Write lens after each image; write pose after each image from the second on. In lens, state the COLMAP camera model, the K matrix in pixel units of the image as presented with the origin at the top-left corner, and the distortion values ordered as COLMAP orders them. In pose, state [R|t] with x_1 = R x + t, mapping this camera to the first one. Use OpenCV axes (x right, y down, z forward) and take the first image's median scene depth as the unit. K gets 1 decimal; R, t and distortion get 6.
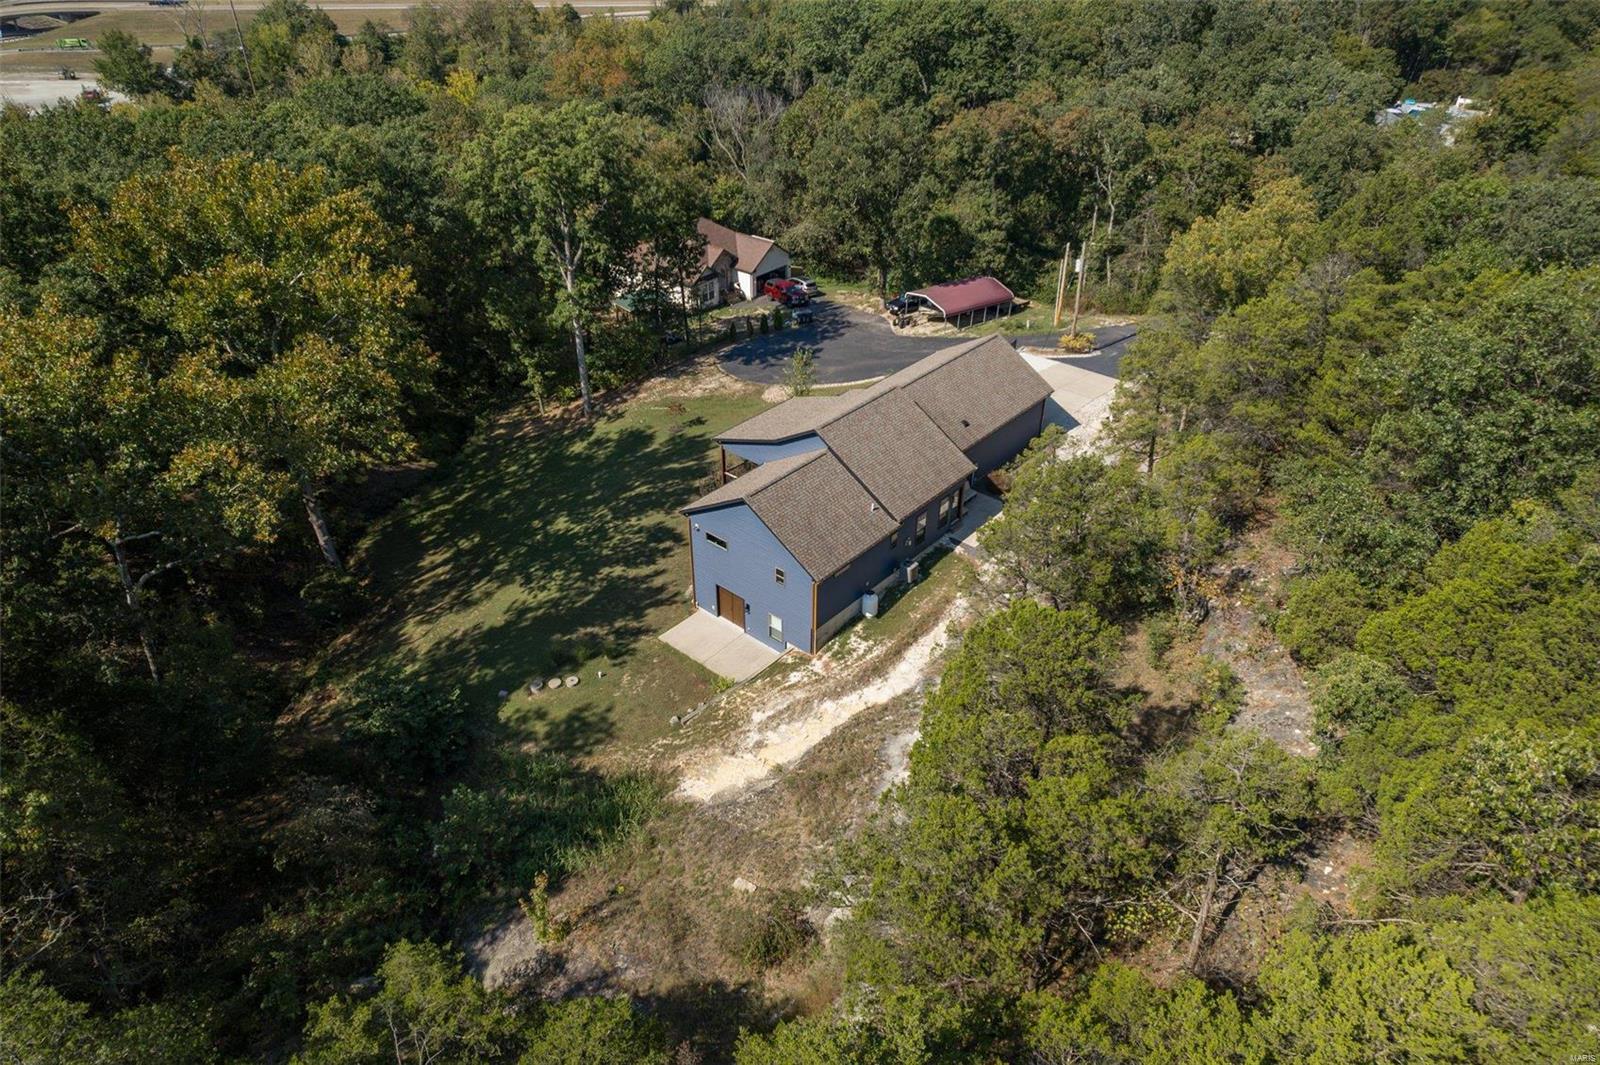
lens RADIAL K [[1034.3, 0, 828.5], [0, 1034.3, 530.8], [0, 0, 1]] dist [-0.040314, -0.000879]
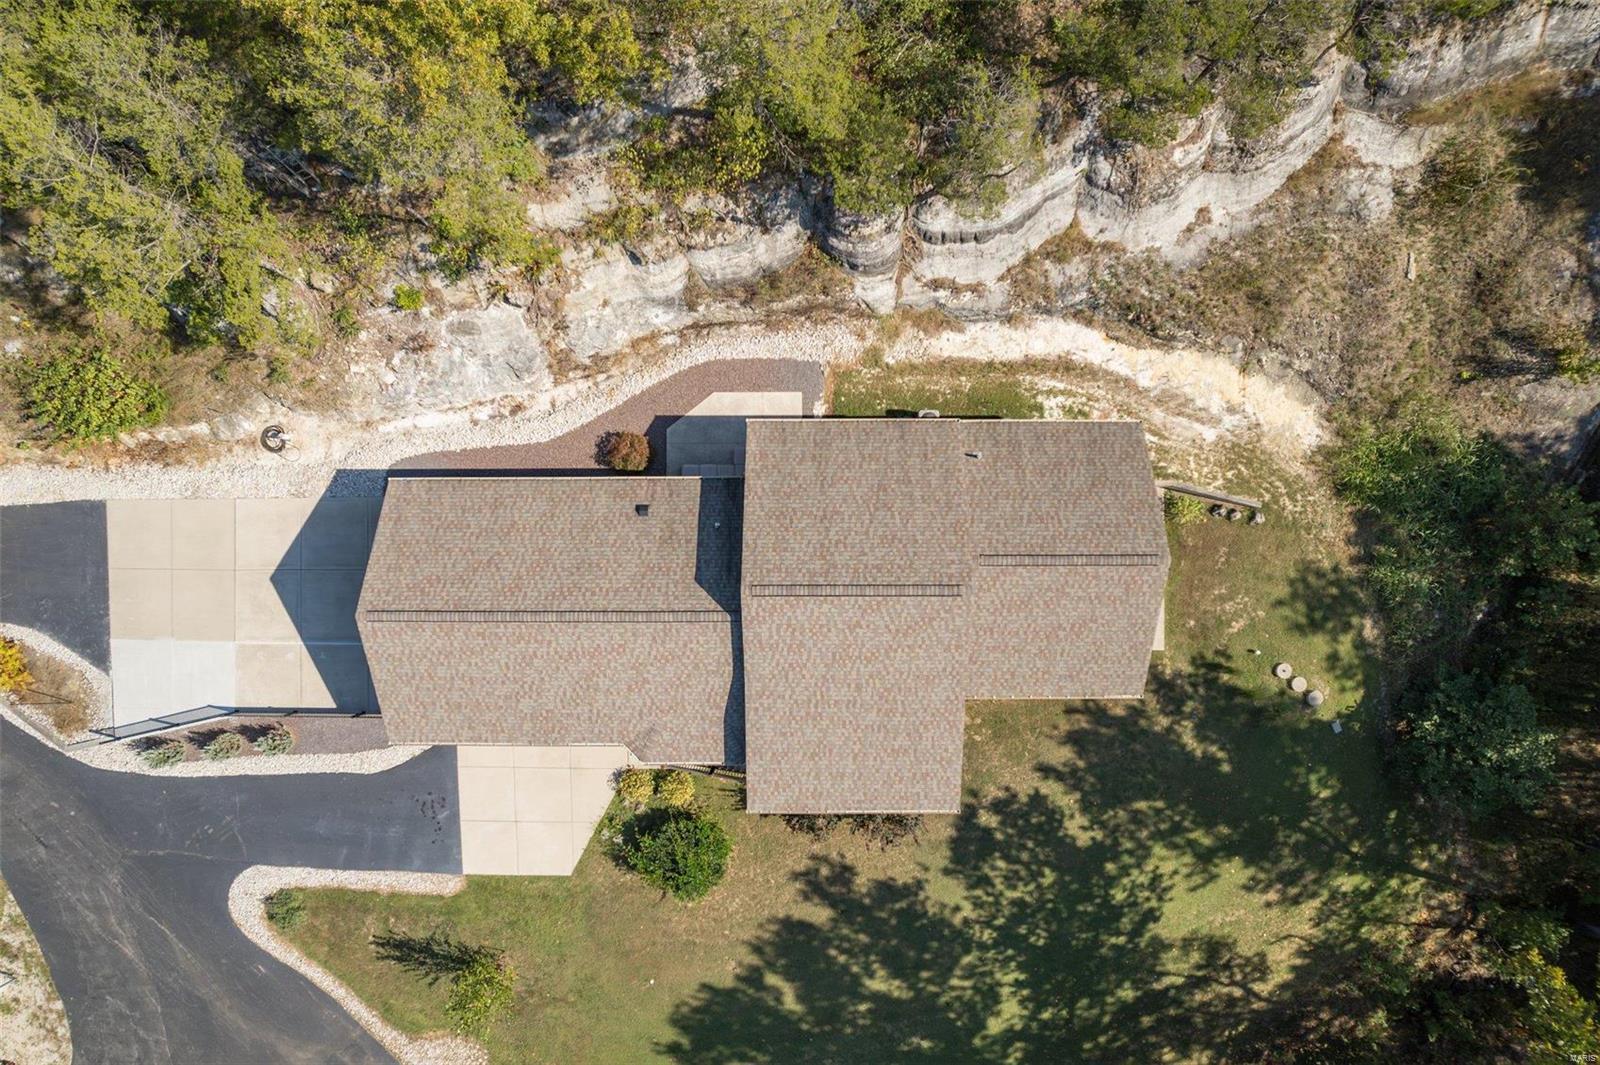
lens RADIAL K [[1034.3, 0, 828.5], [0, 1034.3, 530.8], [0, 0, 1]] dist [-0.040314, -0.000879]
pose [[-0.637457, -0.770364, -0.013694, 0.076667], [0.414013, -0.357467, 0.837144, -0.641445], [-0.649801, 0.527974, 0.546811, 0.733298]]
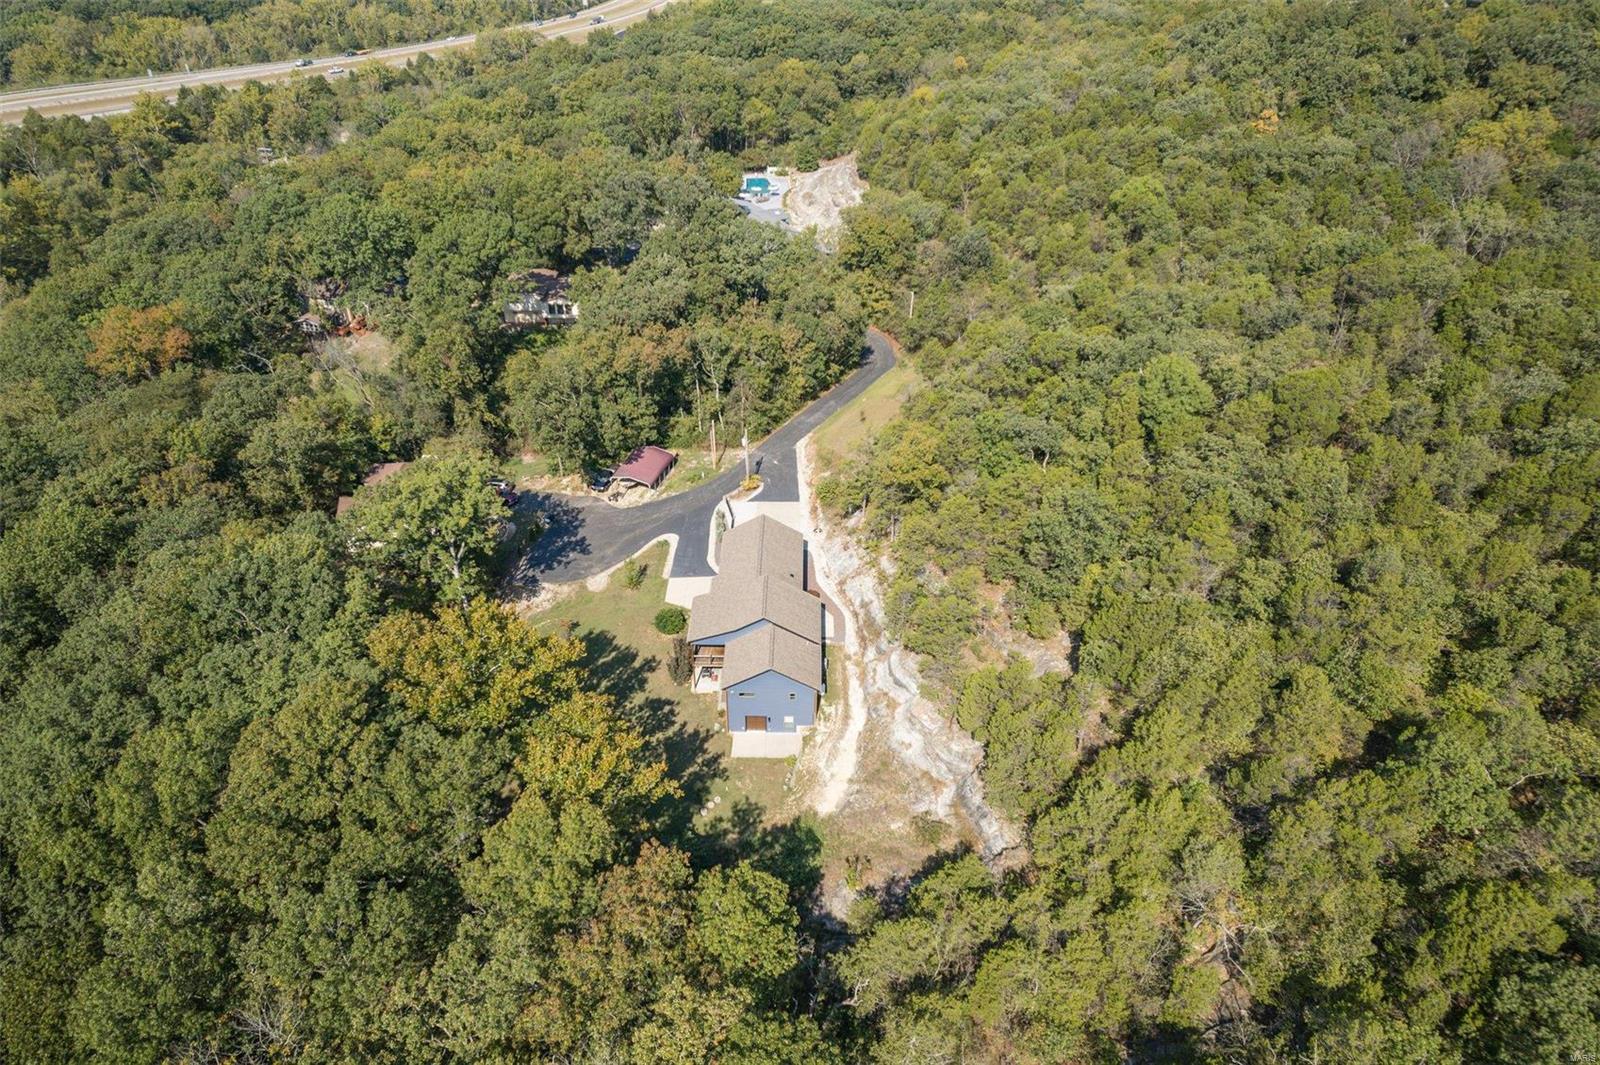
lens RADIAL K [[1034.3, 0, 828.5], [0, 1034.3, 530.8], [0, 0, 1]] dist [-0.040314, -0.000879]
pose [[0.766056, -0.360609, 0.532090, -0.906819], [0.338436, 0.930050, 0.143066, -0.494903], [-0.546461, 0.070482, 0.834514, -0.682093]]
